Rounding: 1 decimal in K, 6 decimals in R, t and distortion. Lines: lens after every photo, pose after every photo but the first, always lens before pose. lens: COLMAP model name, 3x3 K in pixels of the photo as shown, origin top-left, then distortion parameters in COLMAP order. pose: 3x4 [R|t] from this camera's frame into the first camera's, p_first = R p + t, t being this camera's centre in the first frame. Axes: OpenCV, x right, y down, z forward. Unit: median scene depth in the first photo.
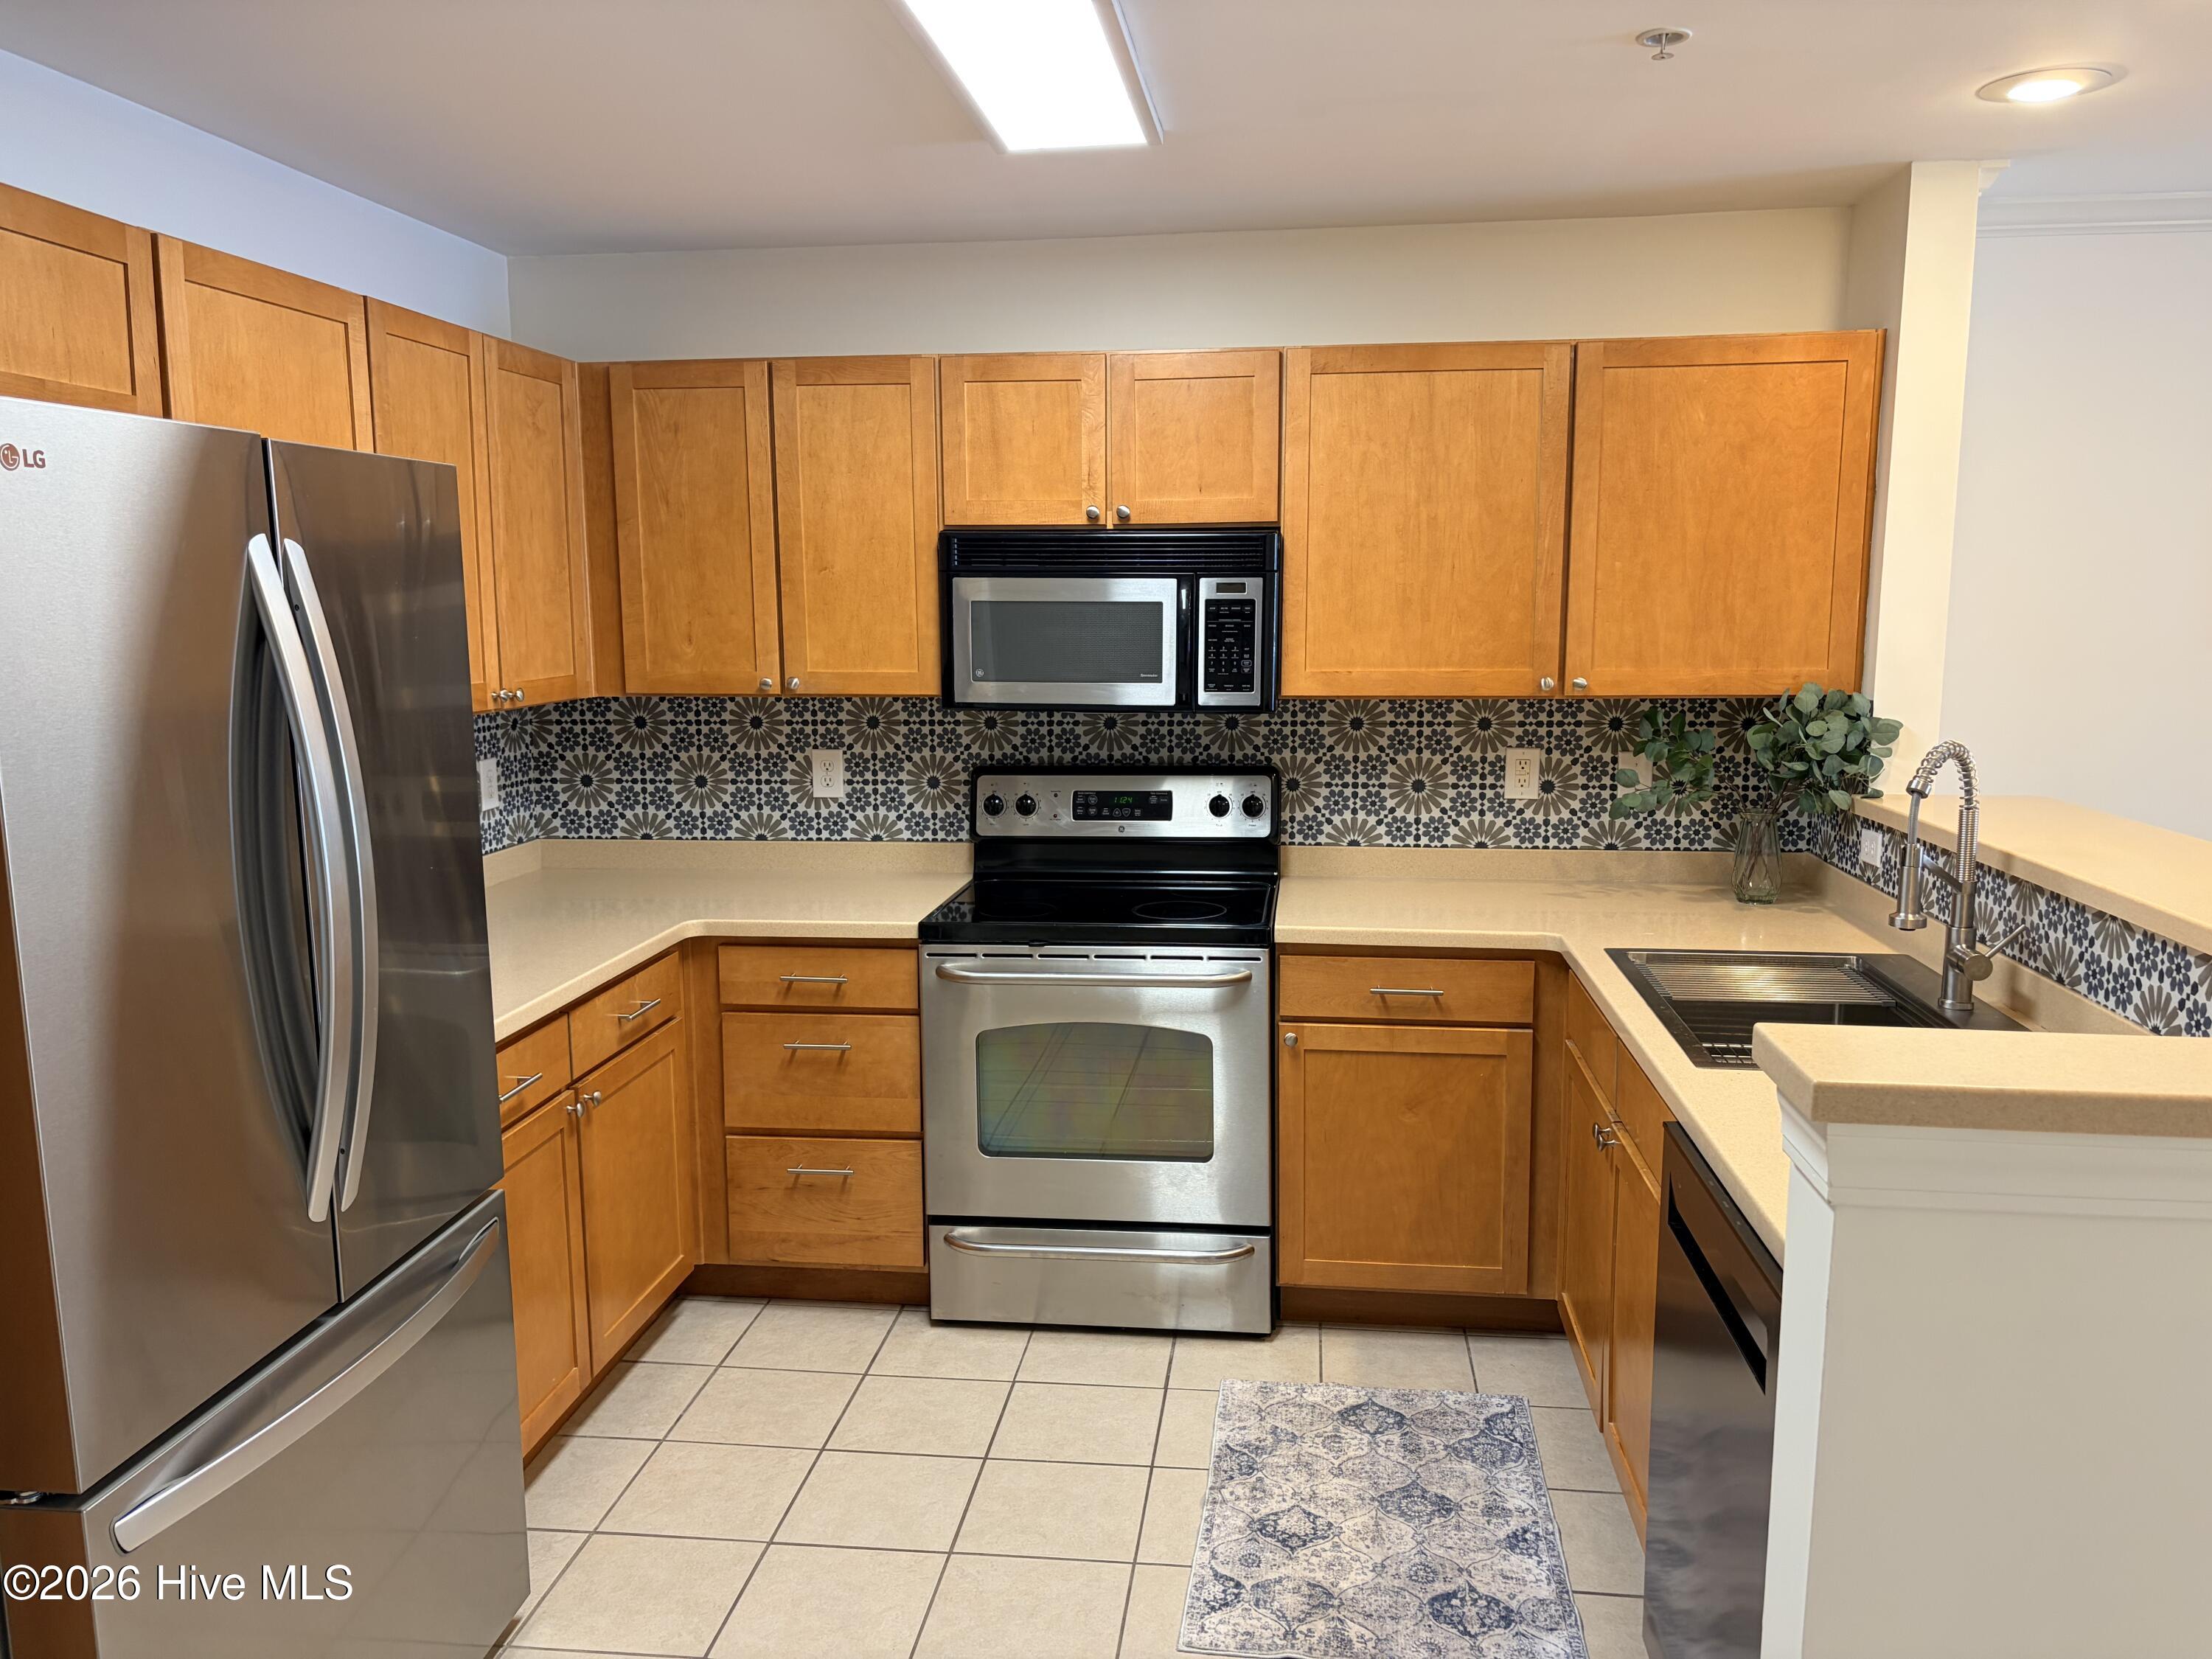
lens RADIAL K [[1671.2, 0, 1102.3], [0, 1671.2, 837.3], [0, 0, 1]] dist [0.096932, -0.130069]
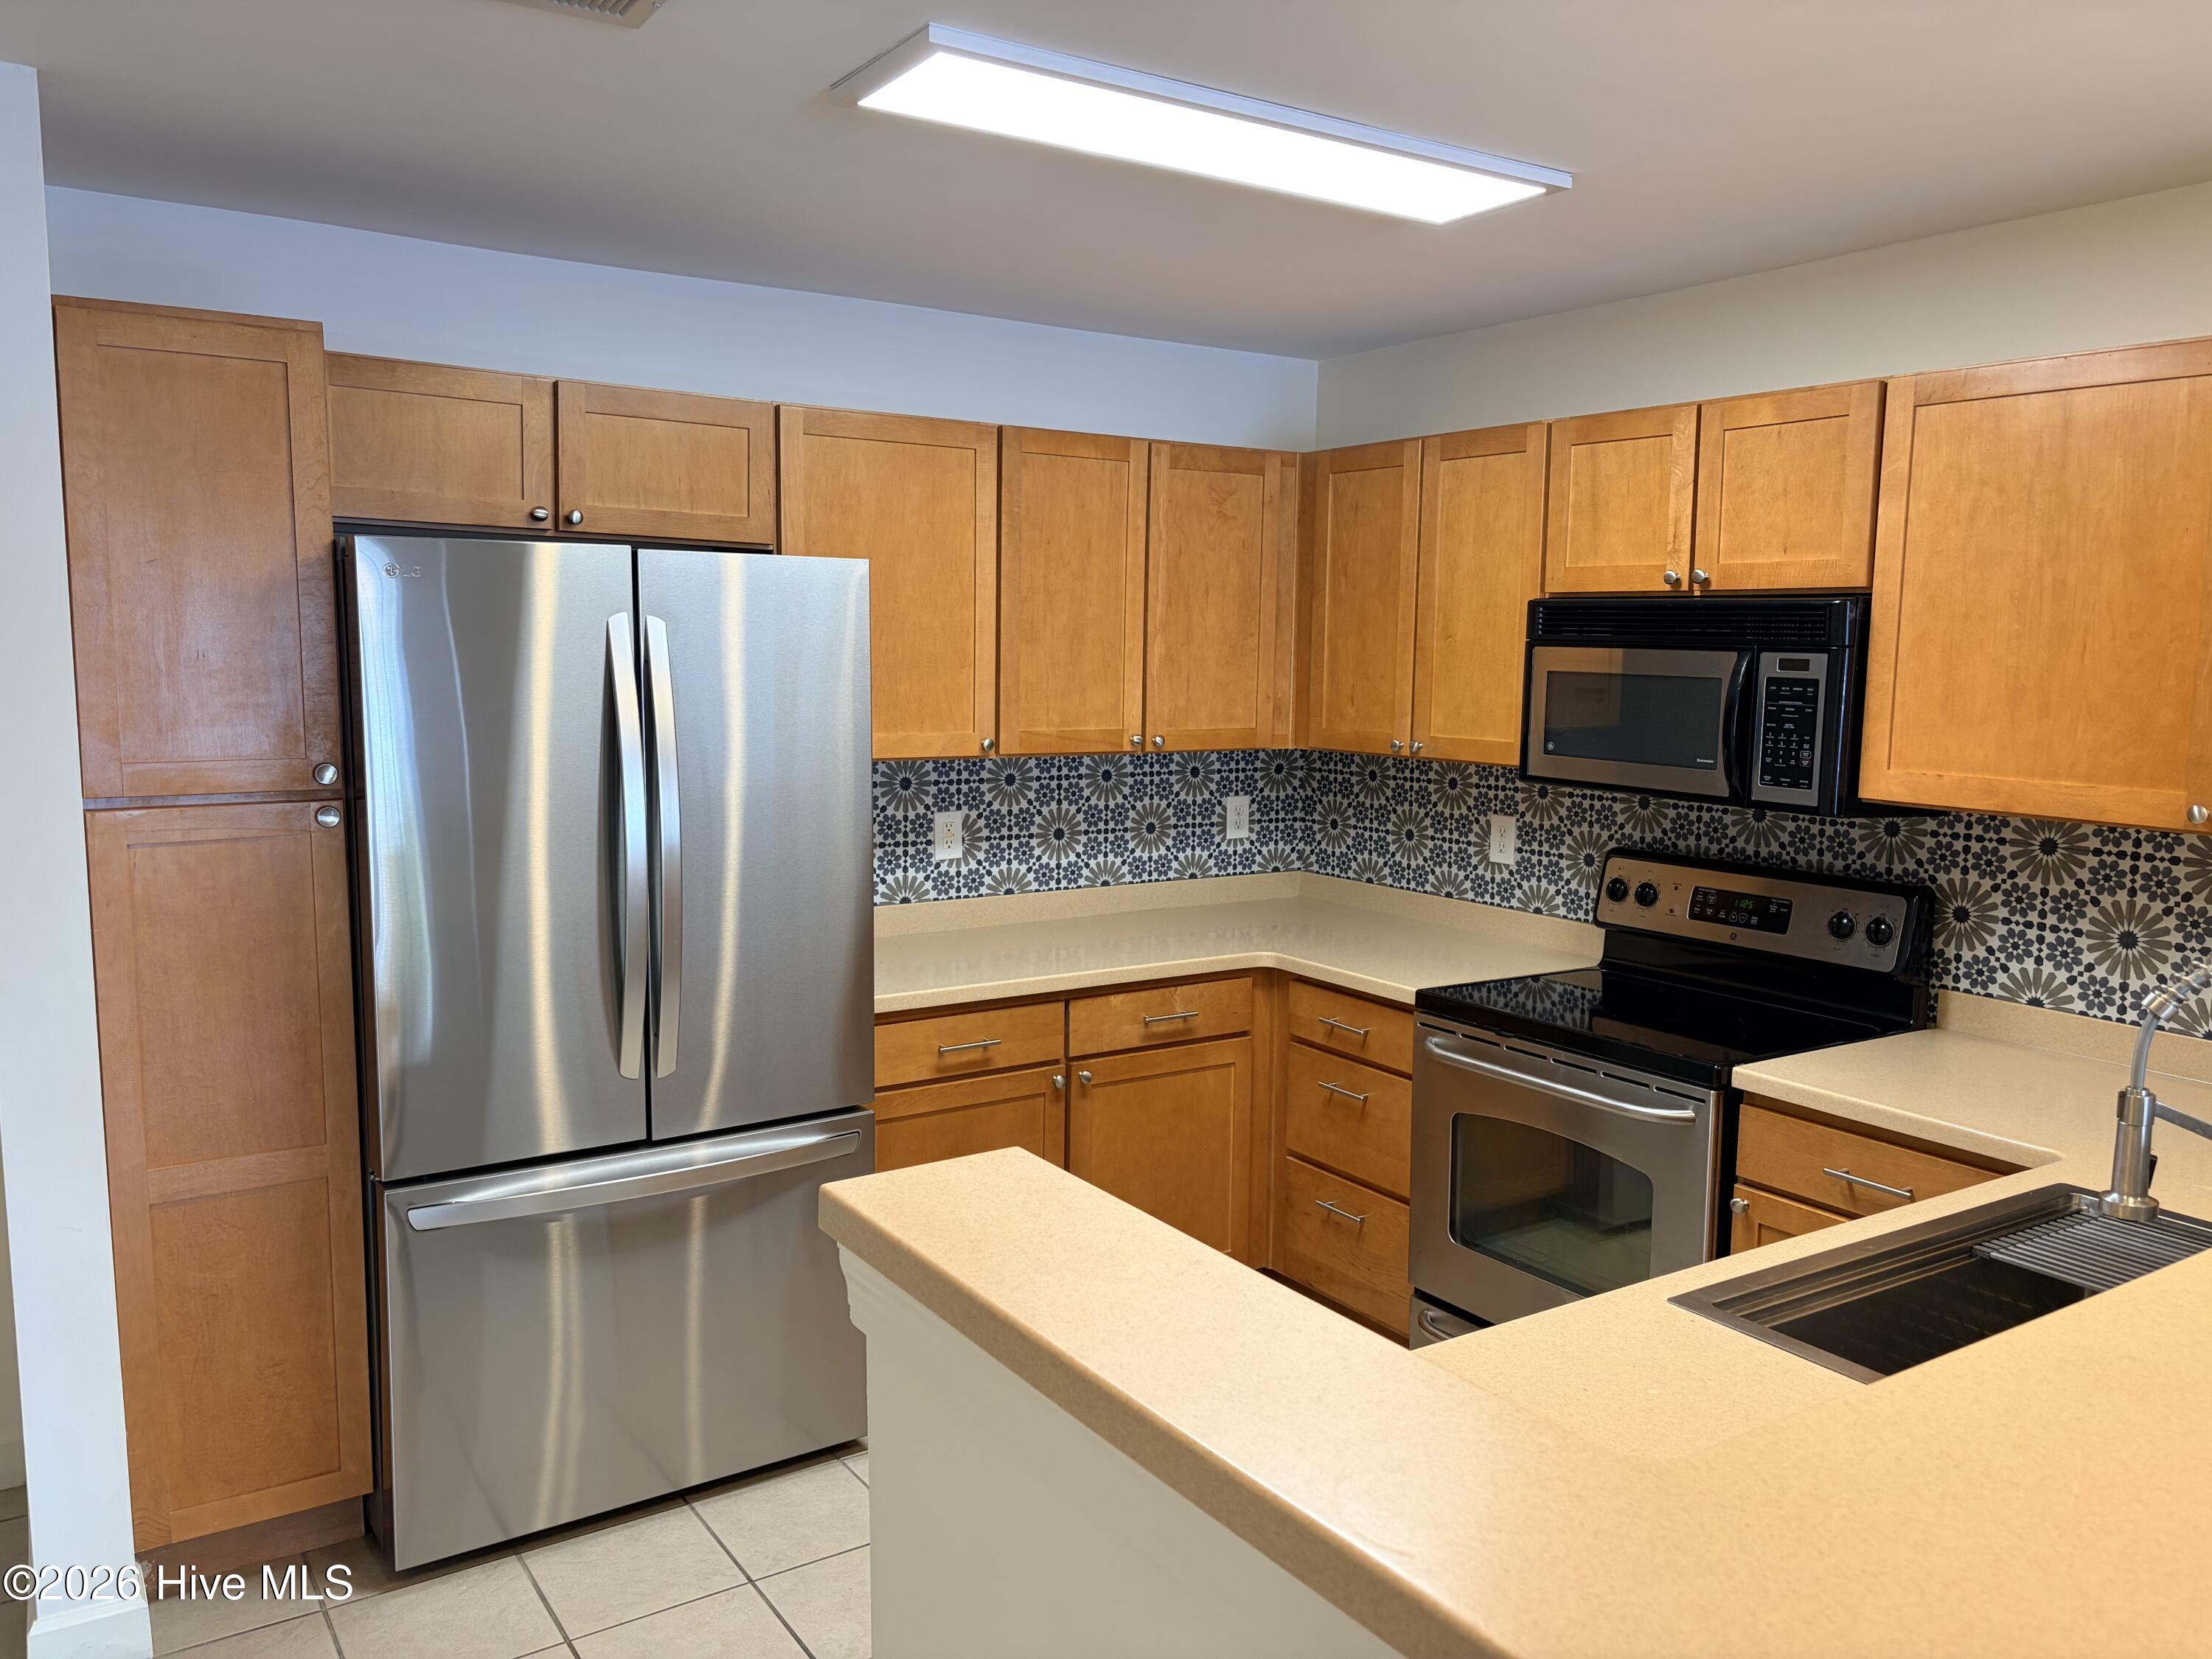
lens RADIAL K [[1671.2, 0, 1102.3], [0, 1671.2, 837.3], [0, 0, 1]] dist [0.096932, -0.130069]
pose [[0.654976, 0.106227, -0.748146, 0.475680], [-0.130054, 0.991143, 0.026872, -0.039034], [0.744374, 0.079699, 0.662990, 0.175583]]
